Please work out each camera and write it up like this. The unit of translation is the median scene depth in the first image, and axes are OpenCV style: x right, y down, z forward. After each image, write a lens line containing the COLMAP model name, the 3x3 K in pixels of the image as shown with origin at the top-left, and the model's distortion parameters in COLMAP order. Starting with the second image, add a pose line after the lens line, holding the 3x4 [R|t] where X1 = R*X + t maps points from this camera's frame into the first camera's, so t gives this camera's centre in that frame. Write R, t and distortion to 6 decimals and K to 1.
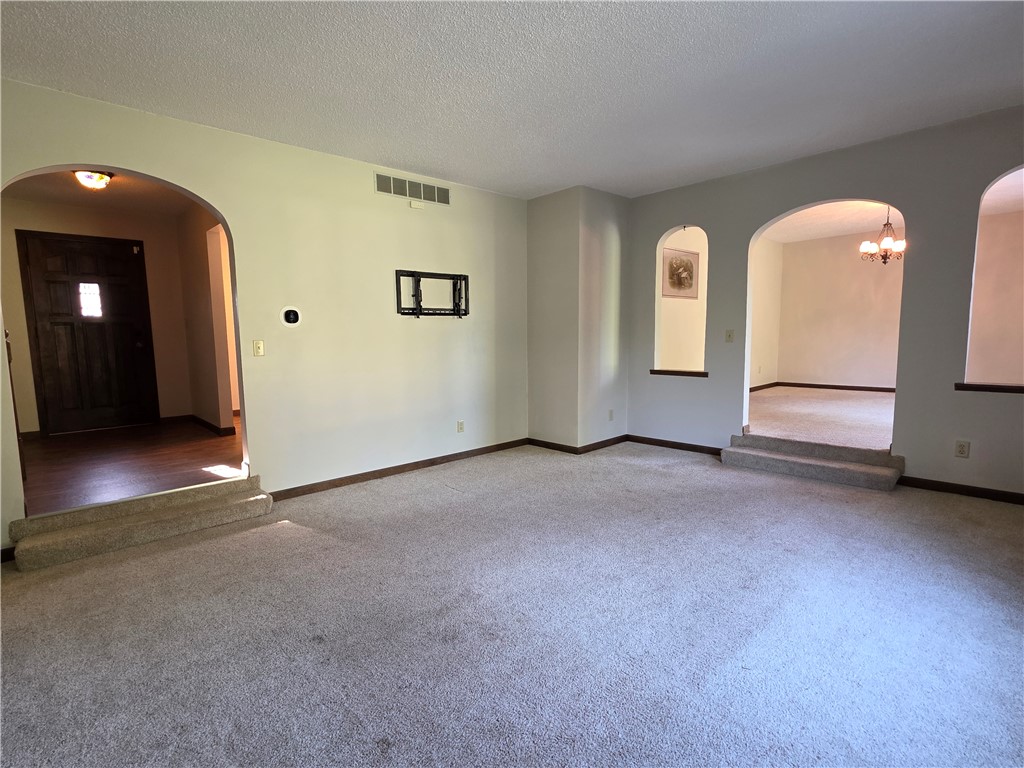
lens RADIAL K [[524.2, 0, 513.6], [0, 524.2, 390.5], [0, 0, 1]] dist [0.000809, 0.000021]
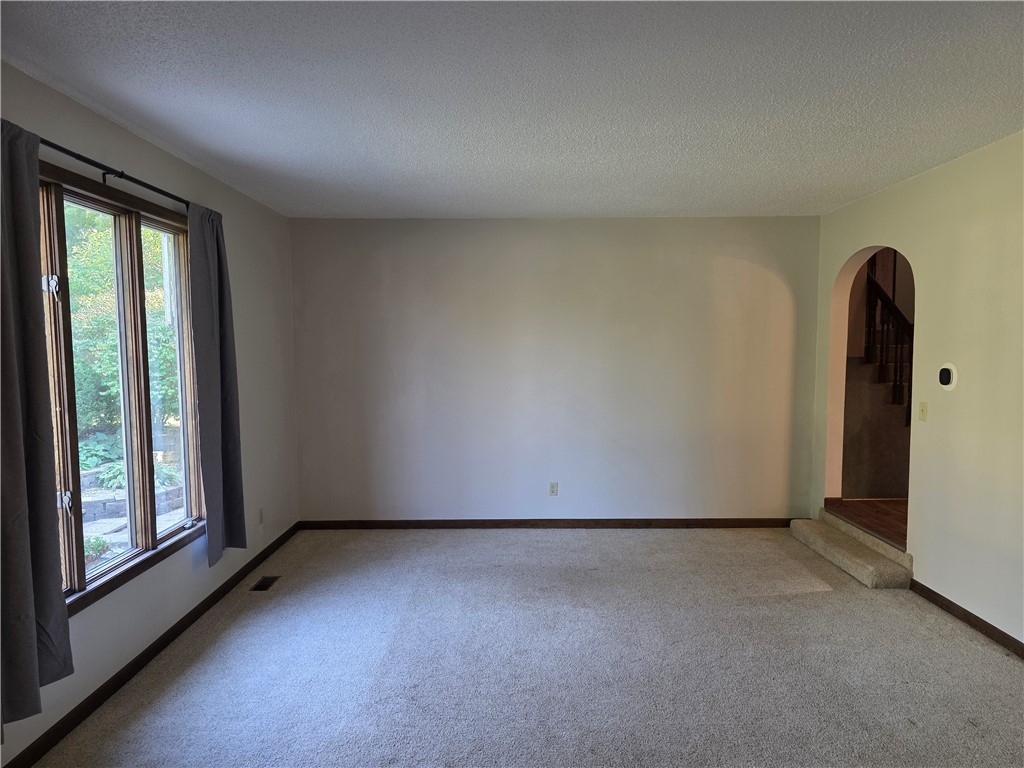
lens RADIAL K [[687.2, 0, 515.7], [0, 687.2, 384.9], [0, 0, 1]] dist [0.045157, -0.000920]
pose [[-0.687669, 0.061923, -0.723379, 0.489051], [-0.057571, 0.988568, 0.139352, -0.150807], [0.723738, 0.137474, -0.676242, 0.780367]]
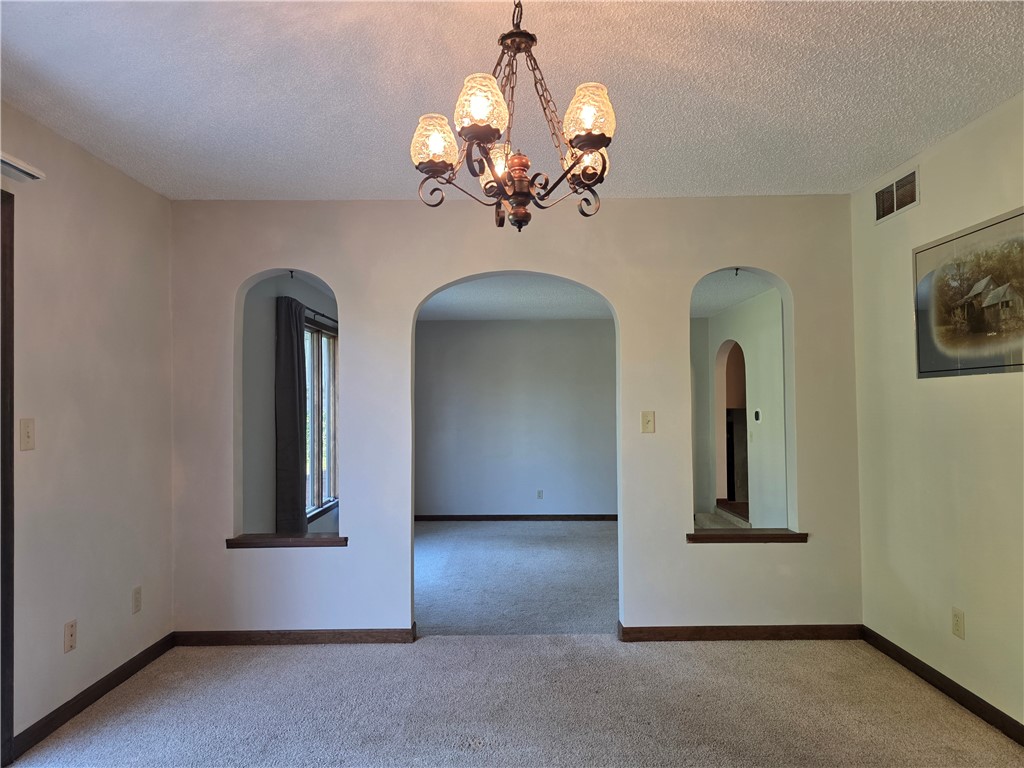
lens RADIAL K [[687.2, 0, 512.9], [0, 687.2, 384.5], [0, 0, 1]] dist [0.045157, -0.000920]
pose [[-0.687277, 0.000480, -0.726396, 0.854229], [-0.054993, 0.997095, 0.052691, -0.180721], [0.724311, 0.076161, -0.685254, 1.119091]]
